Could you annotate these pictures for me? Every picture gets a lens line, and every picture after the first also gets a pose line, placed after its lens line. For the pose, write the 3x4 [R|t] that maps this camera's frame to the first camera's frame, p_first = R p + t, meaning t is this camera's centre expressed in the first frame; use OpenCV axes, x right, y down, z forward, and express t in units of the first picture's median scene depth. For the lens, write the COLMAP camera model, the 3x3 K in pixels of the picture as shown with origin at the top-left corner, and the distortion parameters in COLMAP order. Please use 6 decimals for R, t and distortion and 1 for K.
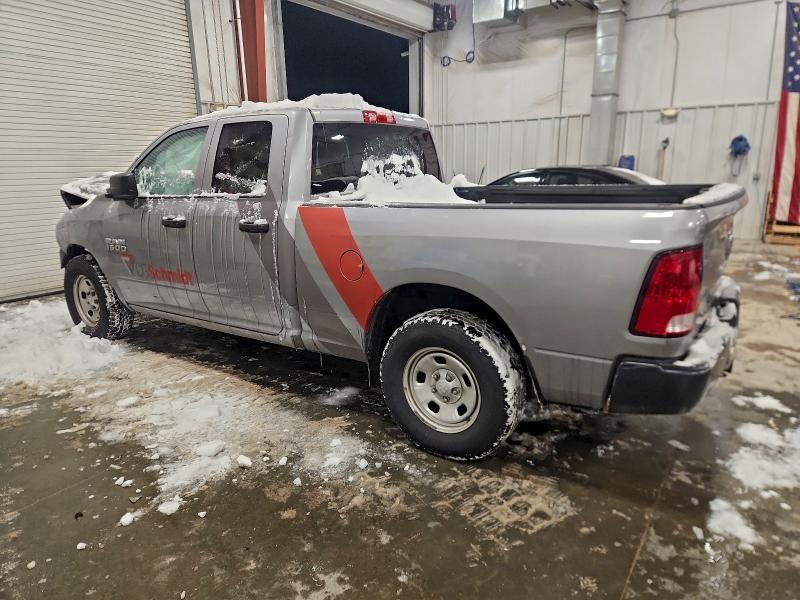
lens RADIAL K [[540.1, 0, 397.6], [0, 540.1, 297.3], [0, 0, 1]] dist [0.035086, -0.009118]
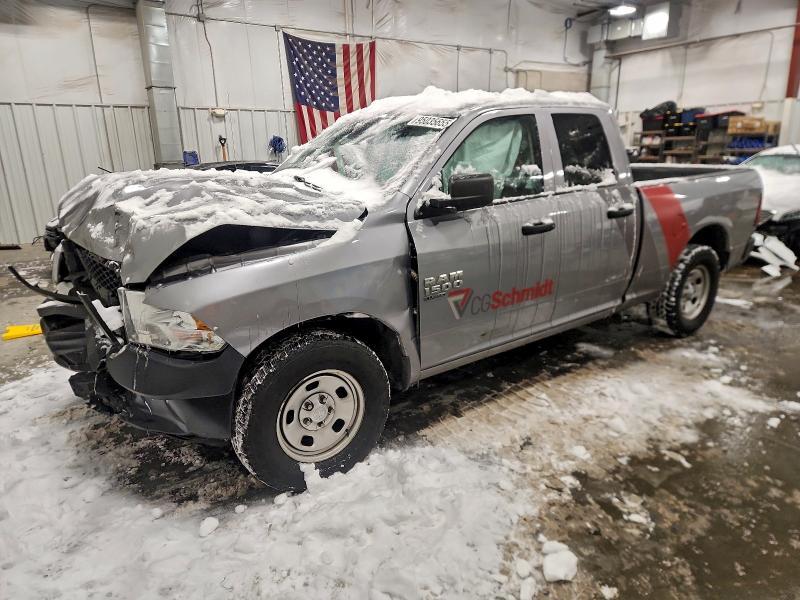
lens RADIAL K [[540.1, 0, 396.2], [0, 540.1, 304.8], [0, 0, 1]] dist [0.035086, -0.009118]
pose [[0.336353, -0.258617, 0.905529, -1.282174], [0.243280, 0.952777, 0.181746, -0.230192], [-0.909770, 0.159167, 0.383386, 0.898585]]
